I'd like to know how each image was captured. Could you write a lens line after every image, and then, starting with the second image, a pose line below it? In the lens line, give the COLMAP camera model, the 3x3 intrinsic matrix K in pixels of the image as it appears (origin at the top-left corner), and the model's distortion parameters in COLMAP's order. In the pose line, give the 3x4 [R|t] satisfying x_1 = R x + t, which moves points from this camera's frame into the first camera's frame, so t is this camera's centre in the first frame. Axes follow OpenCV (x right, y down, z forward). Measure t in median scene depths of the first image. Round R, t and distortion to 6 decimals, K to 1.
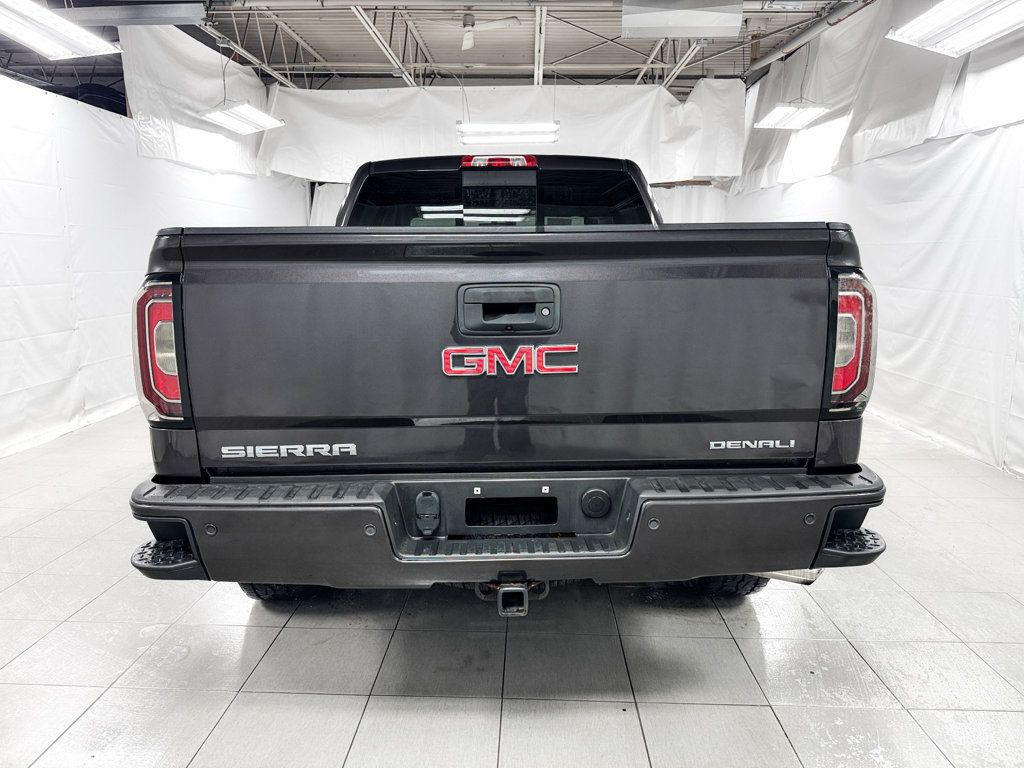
lens RADIAL K [[728.3, 0, 512.0], [0, 728.3, 384.0], [0, 0, 1]] dist [-0.001558, -0.003490]
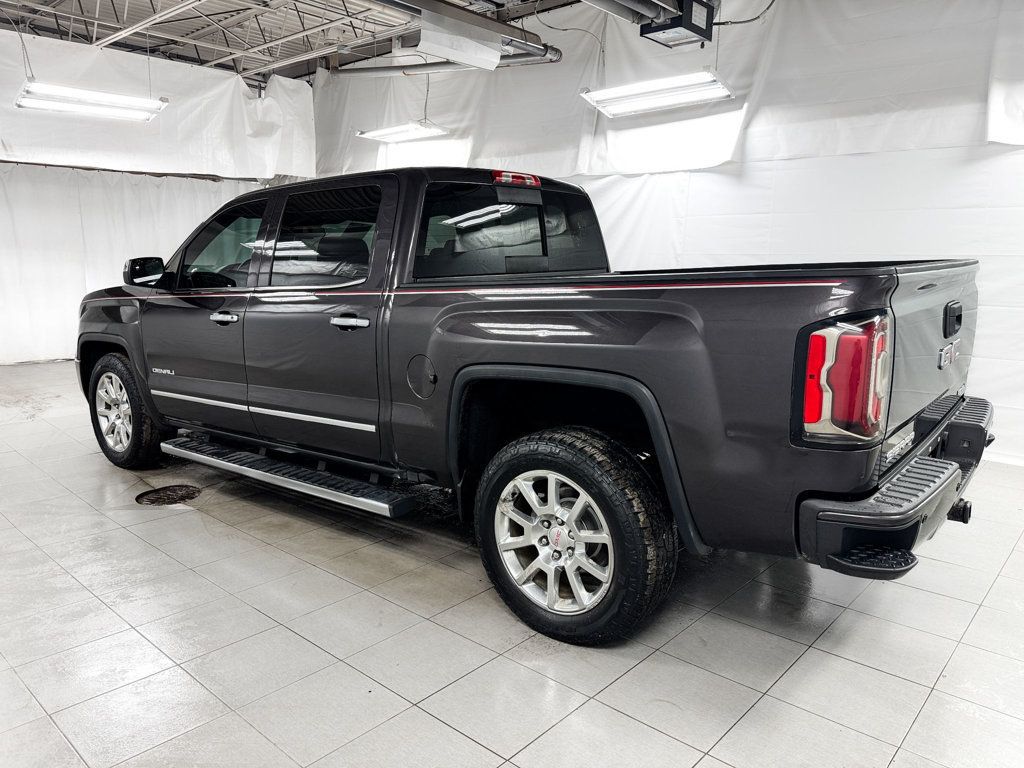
lens RADIAL K [[728.3, 0, 512.0], [0, 728.3, 384.0], [0, 0, 1]] dist [-0.001558, -0.003490]
pose [[0.654190, -0.129939, 0.745085, -0.420042], [0.120257, 0.990469, 0.067146, -0.044039], [-0.746709, 0.045675, 0.663581, 0.167494]]
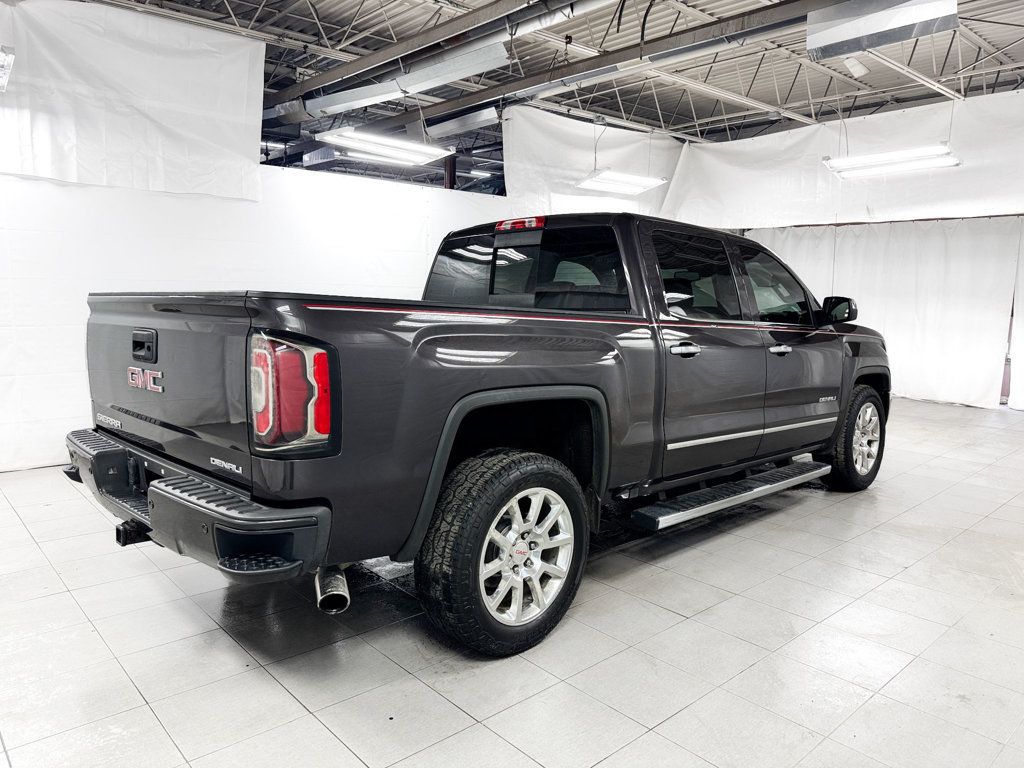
lens RADIAL K [[728.3, 0, 512.0], [0, 728.3, 384.0], [0, 0, 1]] dist [-0.001558, -0.003490]
pose [[0.687221, 0.091320, -0.720686, 0.405385], [-0.129119, 0.991626, 0.002529, -0.031925], [0.714882, 0.091316, 0.693257, 0.120058]]
